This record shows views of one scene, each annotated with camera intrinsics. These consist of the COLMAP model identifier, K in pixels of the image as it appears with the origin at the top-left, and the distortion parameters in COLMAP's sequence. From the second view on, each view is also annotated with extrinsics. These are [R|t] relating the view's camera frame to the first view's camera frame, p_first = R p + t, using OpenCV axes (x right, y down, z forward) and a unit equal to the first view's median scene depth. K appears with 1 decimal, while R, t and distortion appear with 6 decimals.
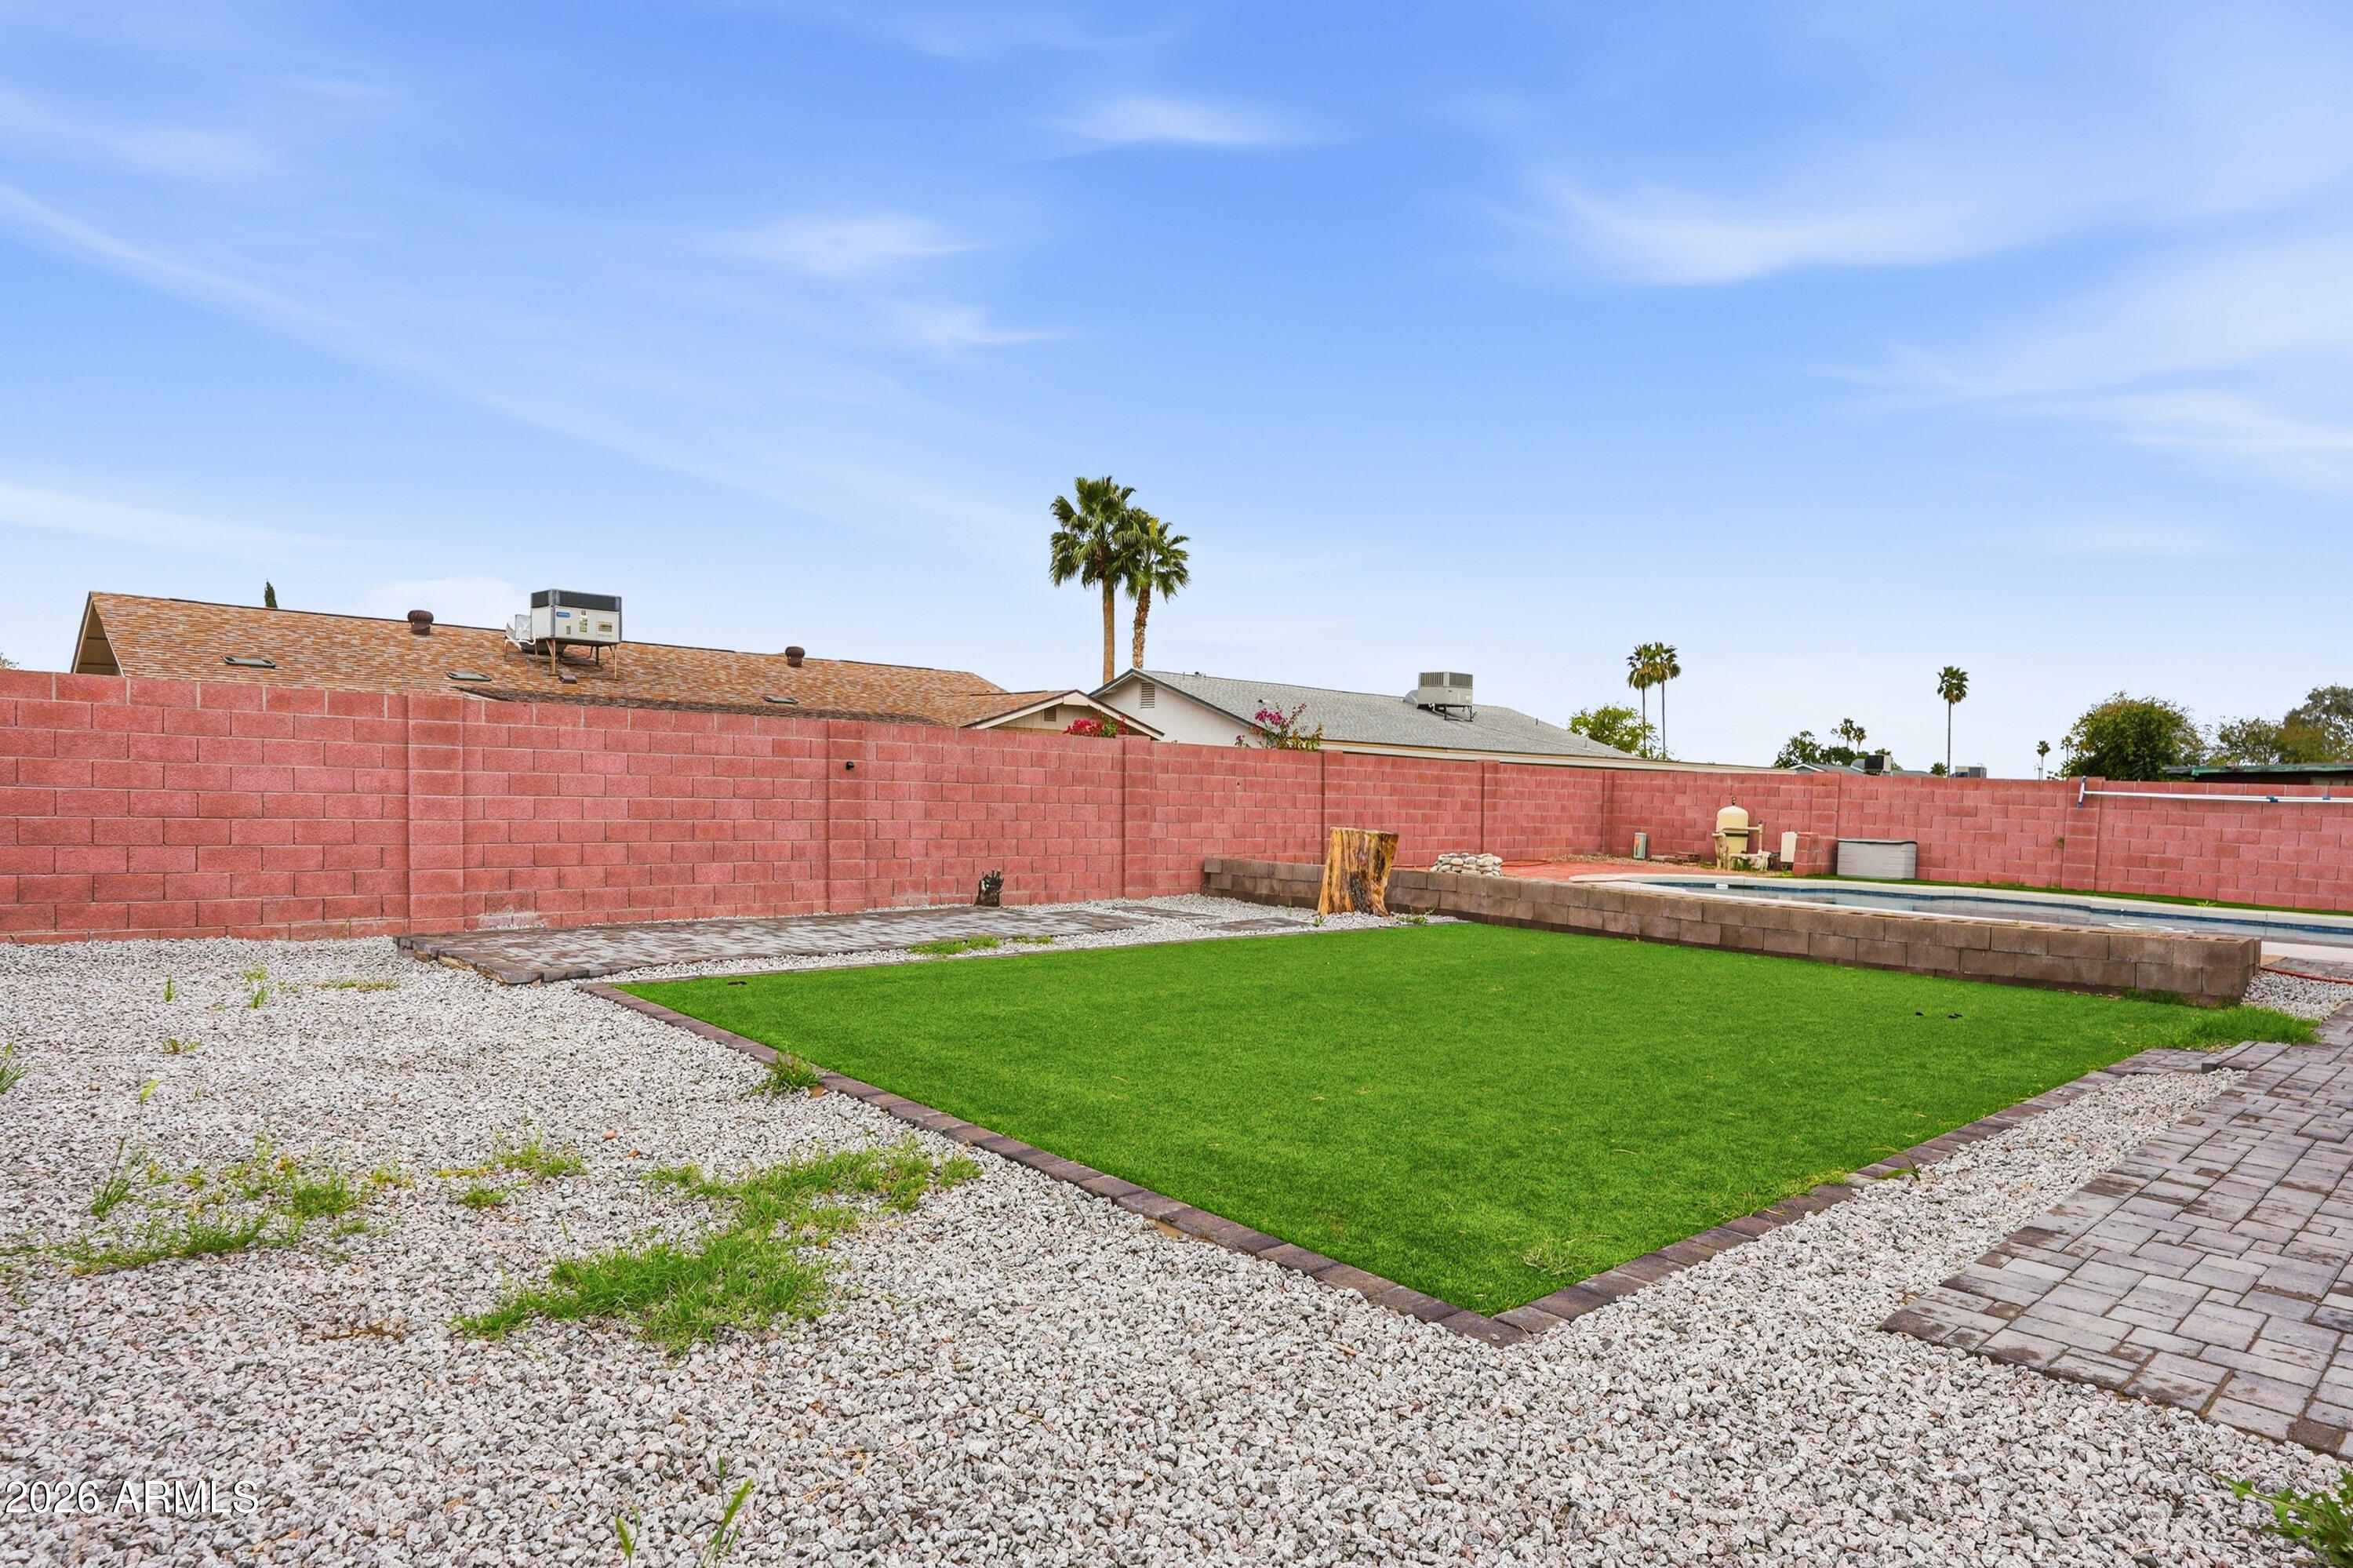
lens RADIAL K [[1399.2, 0, 1185.7], [0, 1399.2, 792.4], [0, 0, 1]] dist [0.036873, 0.000768]
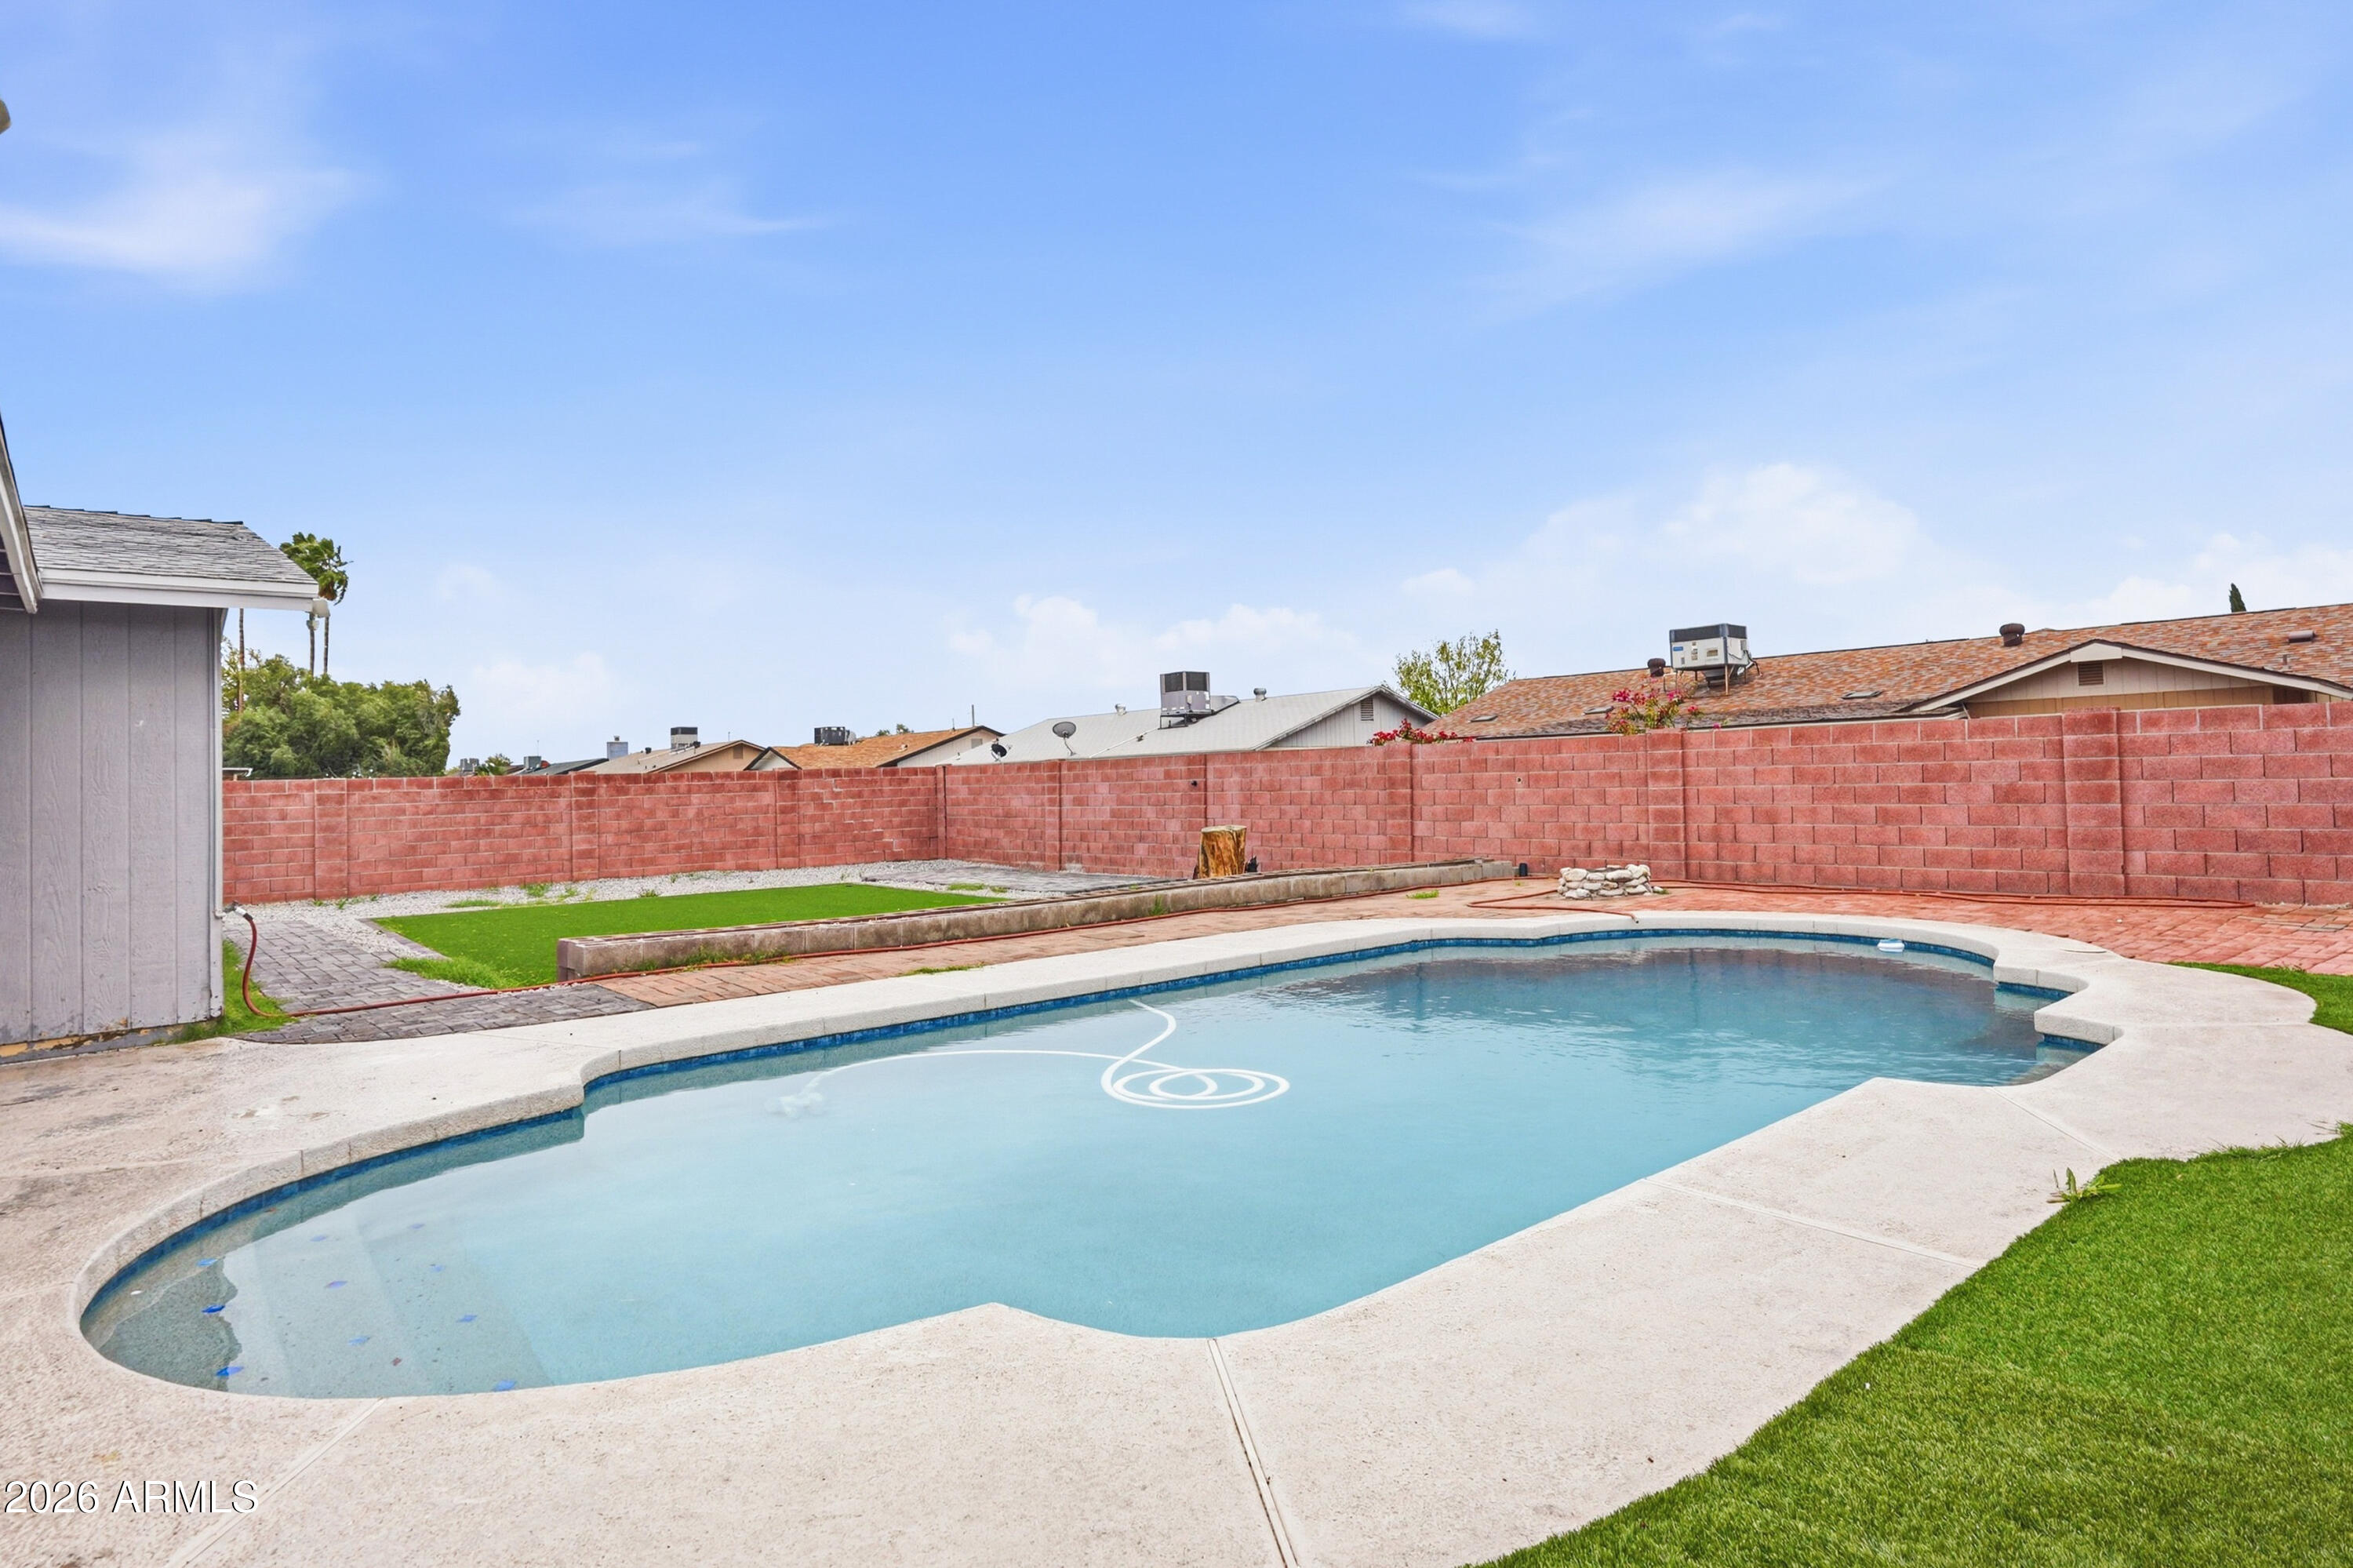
lens RADIAL K [[1307.9, 0, 1193.9], [0, 1307.9, 715.9], [0, 0, 1]] dist [-0.004536, 0.002398]
pose [[-0.063522, -0.077718, -0.994950, 0.836302], [0.019664, 0.996672, -0.079108, 0.014574], [0.997787, -0.024590, -0.061782, 0.767323]]
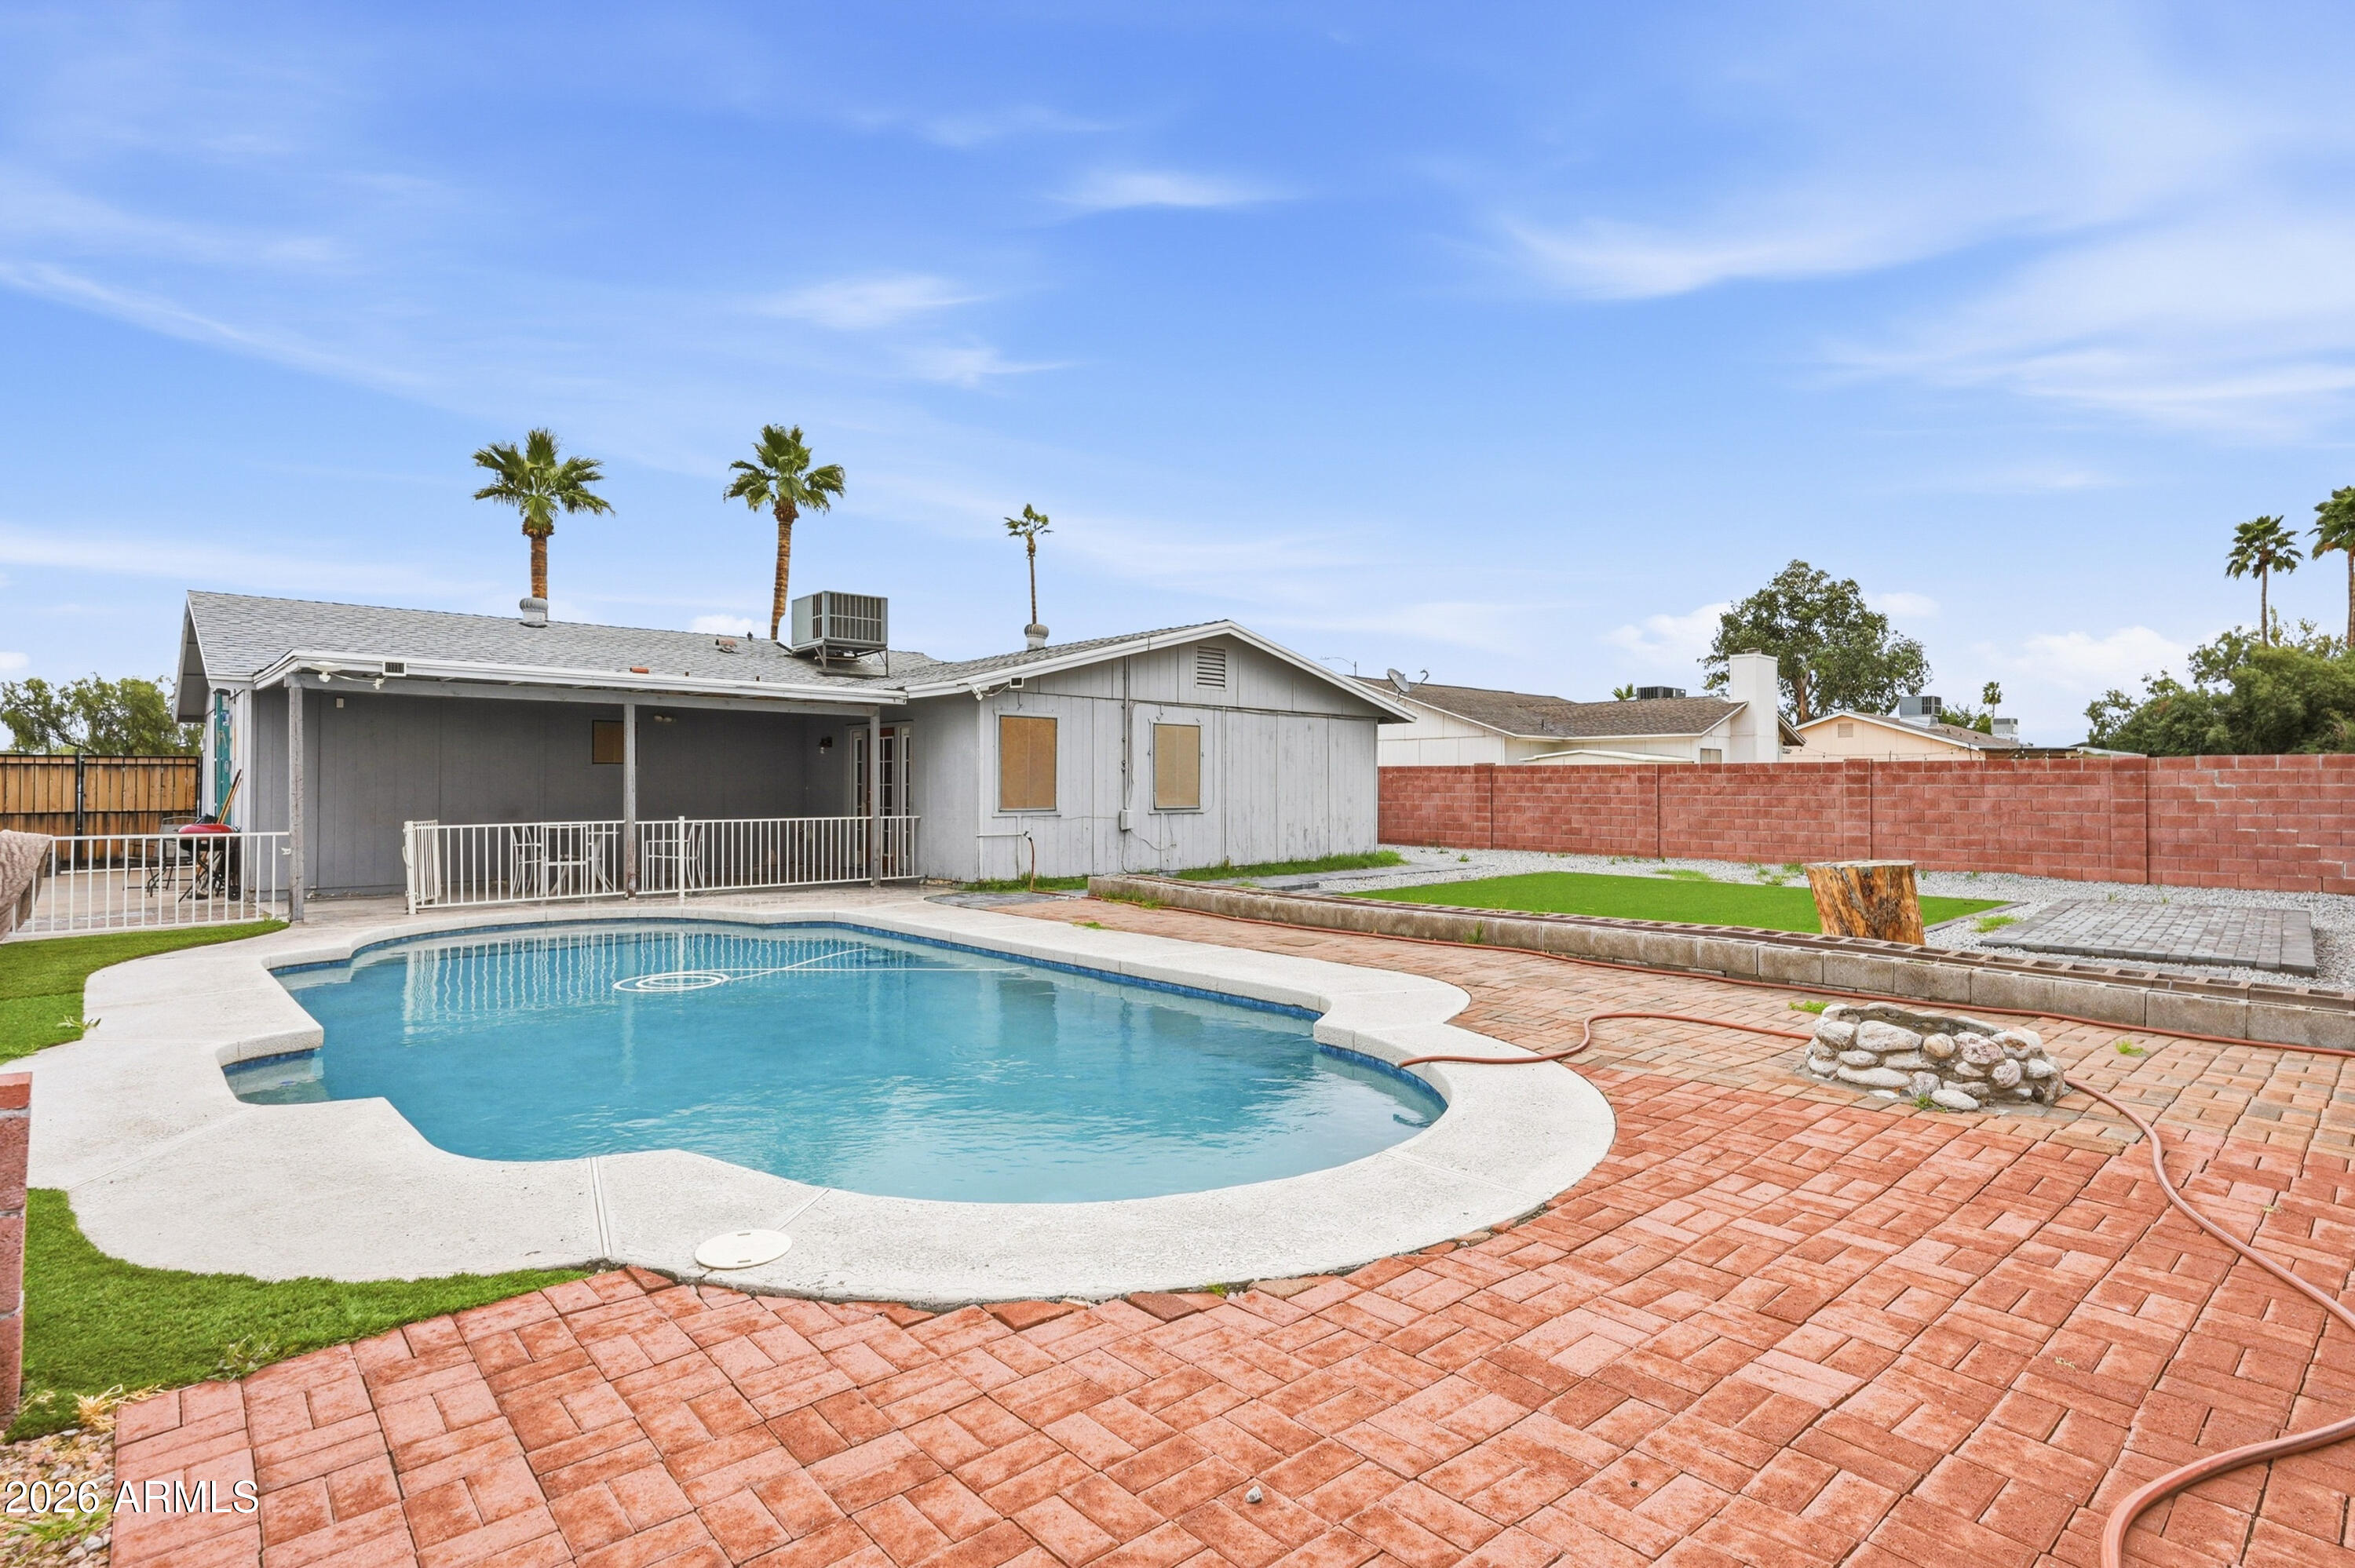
lens RADIAL K [[1161.4, 0, 1175.2], [0, 1161.4, 787.3], [0, 0, 1]] dist [-0.010913, 0.004672]
pose [[-0.998026, -0.032913, 0.053493, 0.304652], [-0.032262, 0.999395, 0.013002, -0.005395], [-0.053888, 0.011250, -0.998484, 1.178103]]
